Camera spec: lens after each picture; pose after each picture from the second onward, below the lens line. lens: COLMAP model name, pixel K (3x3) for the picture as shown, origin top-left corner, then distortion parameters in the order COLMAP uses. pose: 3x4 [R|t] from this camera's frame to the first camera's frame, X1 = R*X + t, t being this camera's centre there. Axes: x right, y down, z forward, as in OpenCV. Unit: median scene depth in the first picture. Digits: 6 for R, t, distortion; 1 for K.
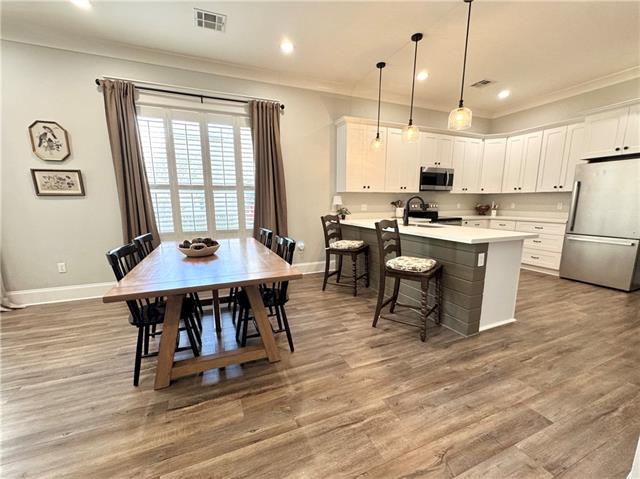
lens RADIAL K [[270.0, 0, 320.0], [0, 270.0, 251.3], [0, 0, 1]] dist [-0.003167, -0.000565]
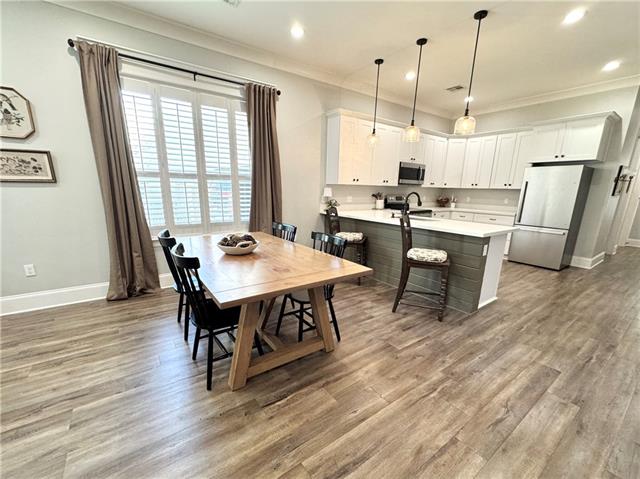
lens RADIAL K [[273.1, 0, 319.7], [0, 273.1, 256.4], [0, 0, 1]] dist [-0.003263, -0.000244]
pose [[0.975035, -0.029967, 0.220019, -0.240626], [0.015143, 0.997519, 0.068756, -0.022613], [-0.221534, -0.063708, 0.973069, -0.011217]]
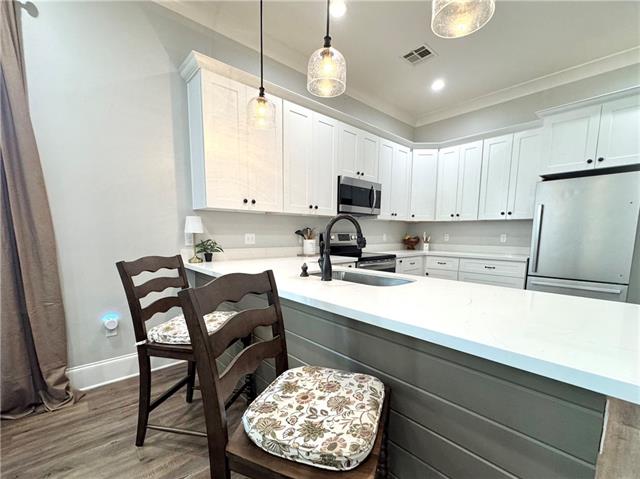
lens RADIAL K [[289.5, 0, 321.4], [0, 289.5, 272.7], [0, 0, 1]] dist [0.000474, -0.000128]
pose [[0.940594, -0.034458, 0.337780, 0.127234], [0.050186, 0.998019, -0.037938, -0.078952], [-0.335804, 0.052636, 0.940460, 0.493618]]
